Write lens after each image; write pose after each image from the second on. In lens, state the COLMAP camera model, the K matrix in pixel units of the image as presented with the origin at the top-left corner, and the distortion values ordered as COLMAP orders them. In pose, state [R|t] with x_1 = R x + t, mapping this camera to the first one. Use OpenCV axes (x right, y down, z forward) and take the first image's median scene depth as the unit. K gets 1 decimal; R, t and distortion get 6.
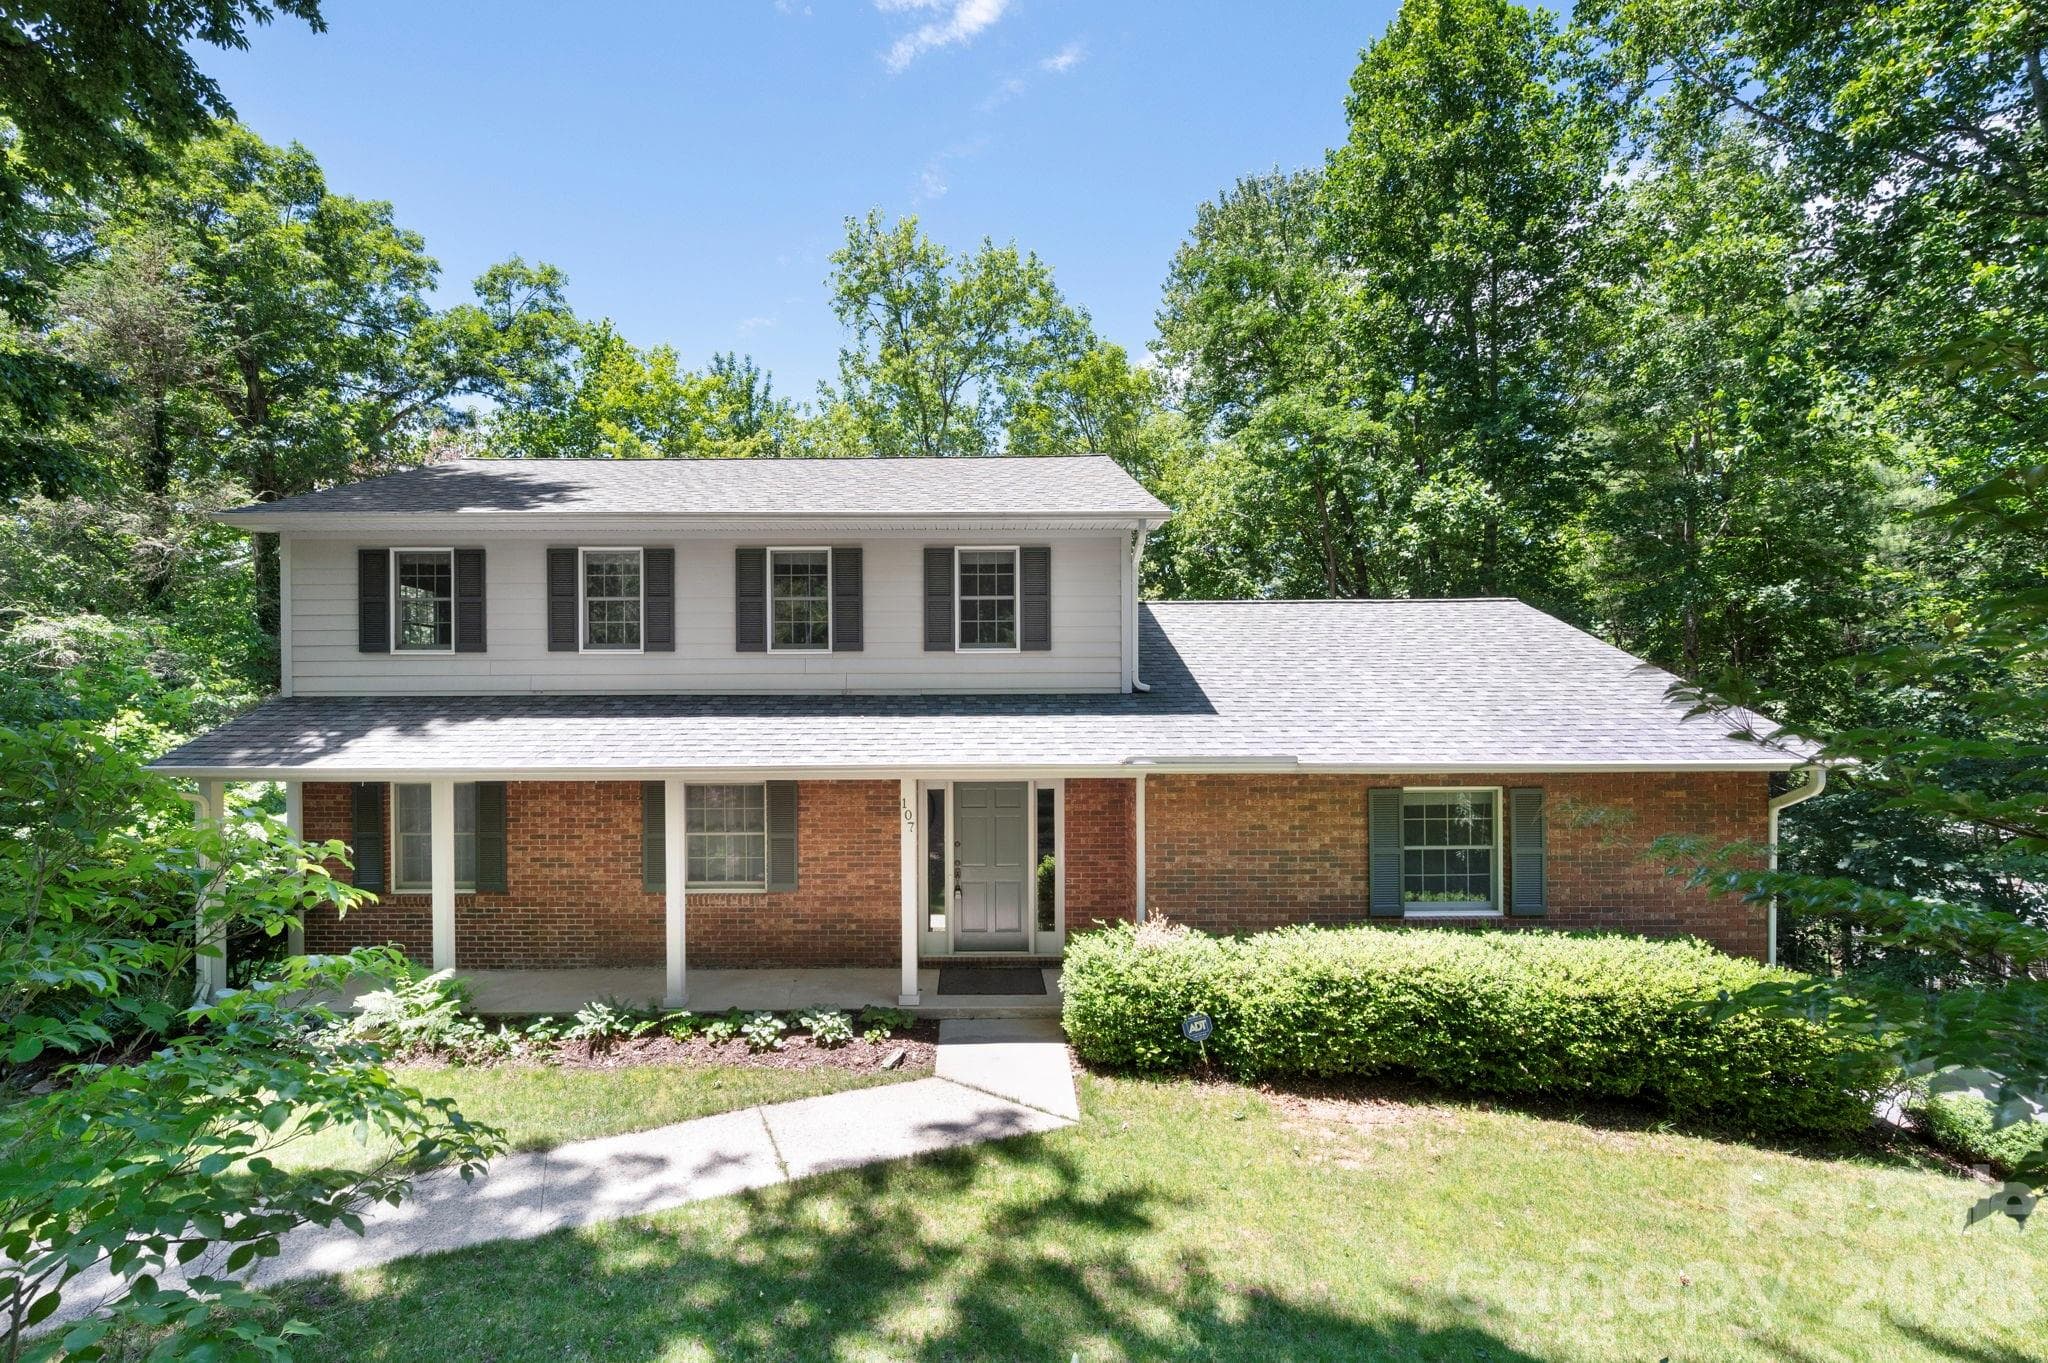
lens RADIAL K [[965.9, 0, 1024.0], [0, 965.9, 681.5], [0, 0, 1]] dist [0.000257, 0.000231]
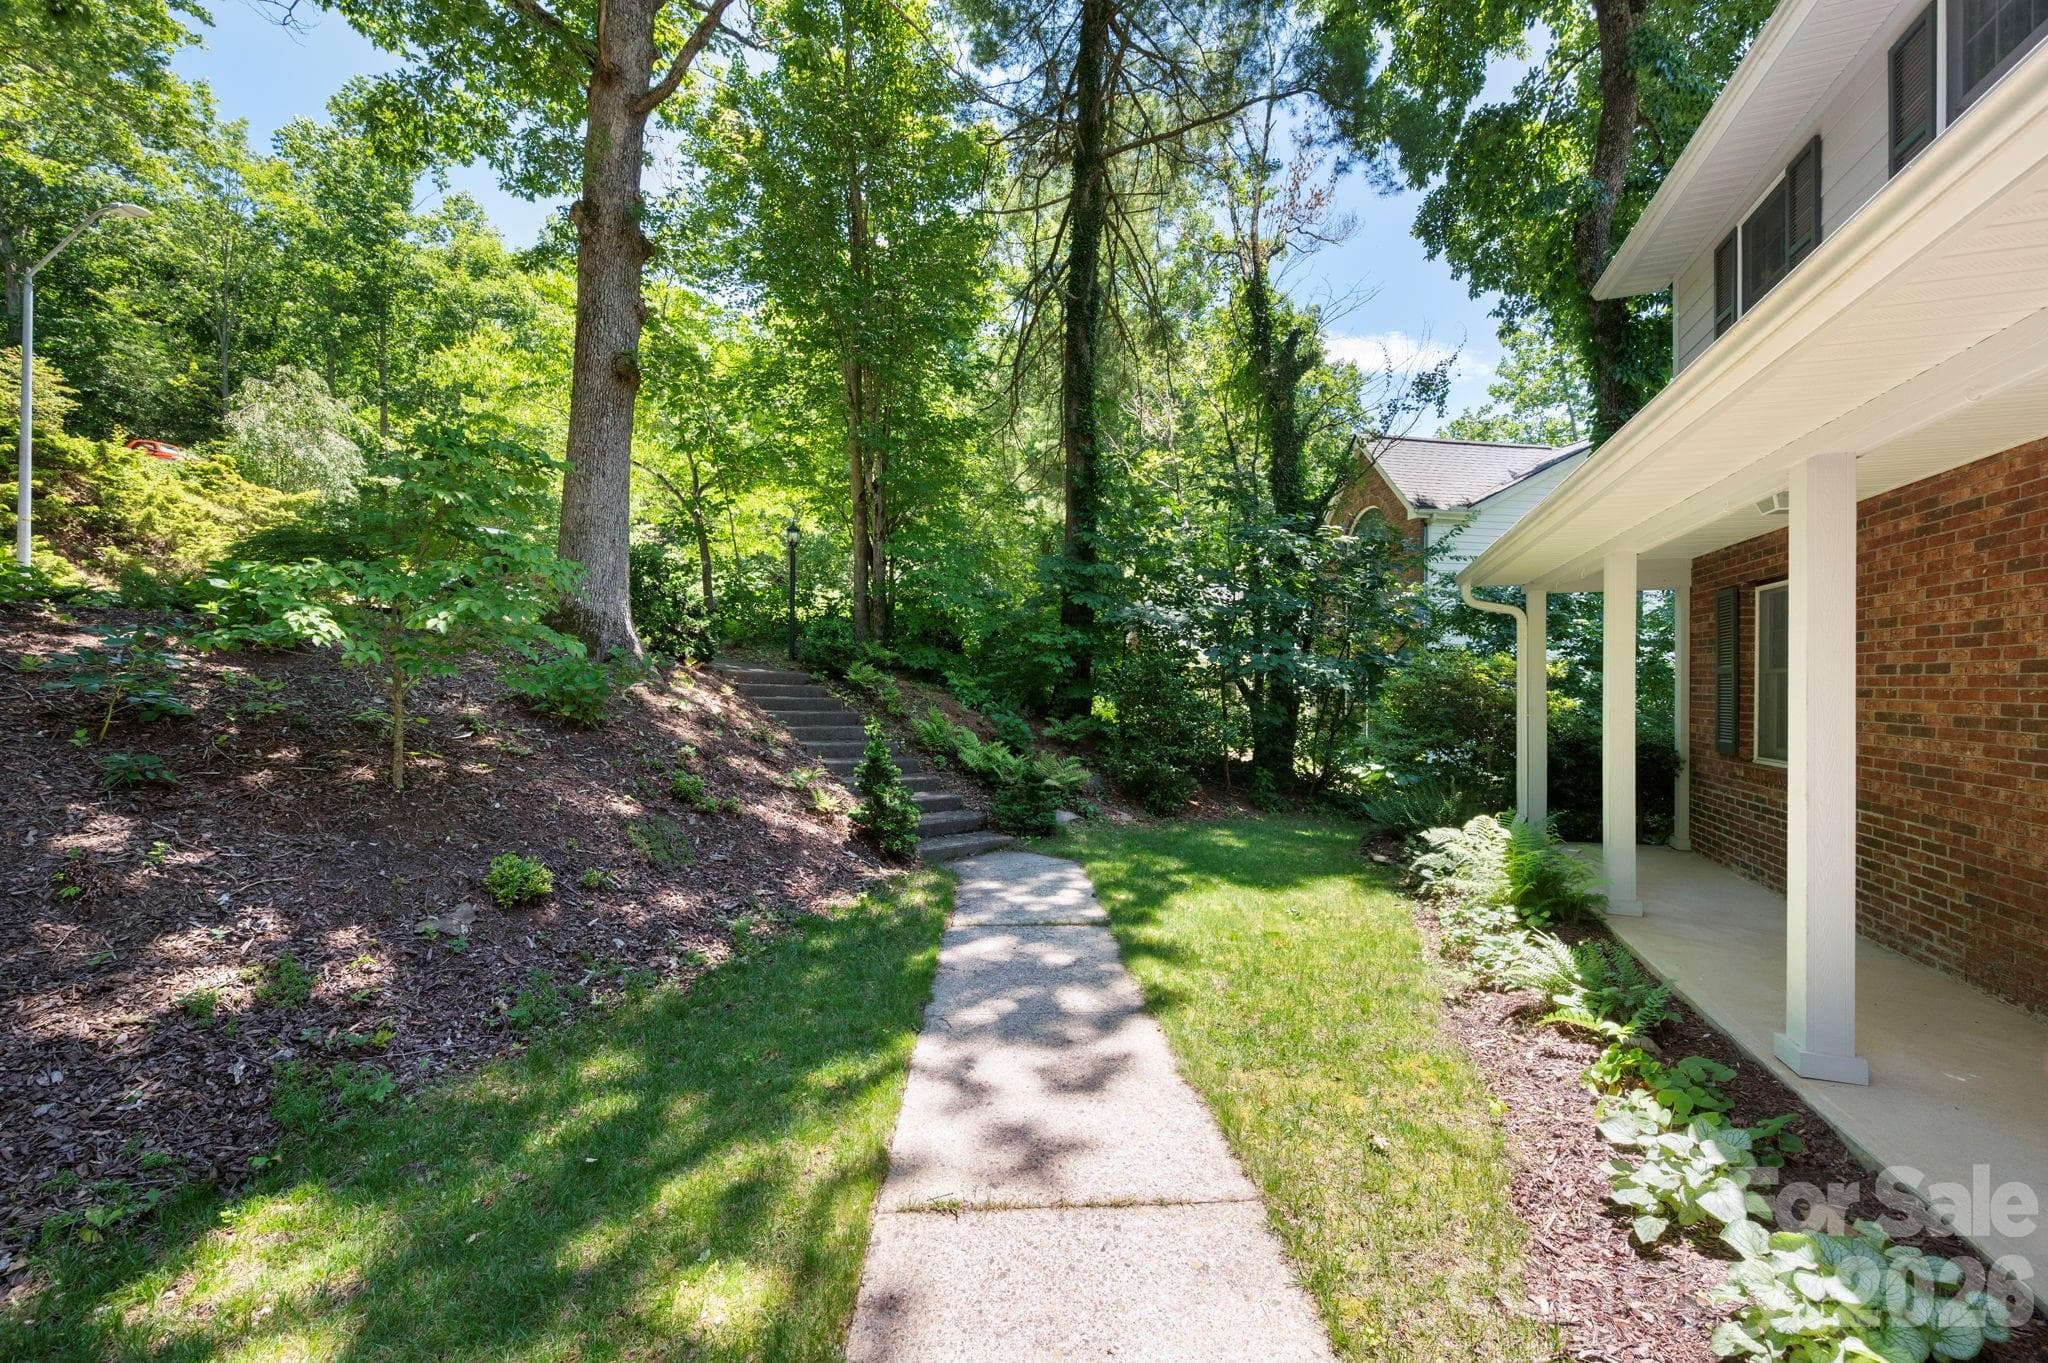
lens RADIAL K [[766.3, 0, 1024.0], [0, 766.3, 681.5], [0, 0, 1]] dist [0.000247, 0.000051]
pose [[-0.418075, -0.002098, -0.908410, 0.020050], [-0.013088, 0.999907, 0.003714, 0.137003], [0.908318, 0.013442, -0.418063, 0.615656]]
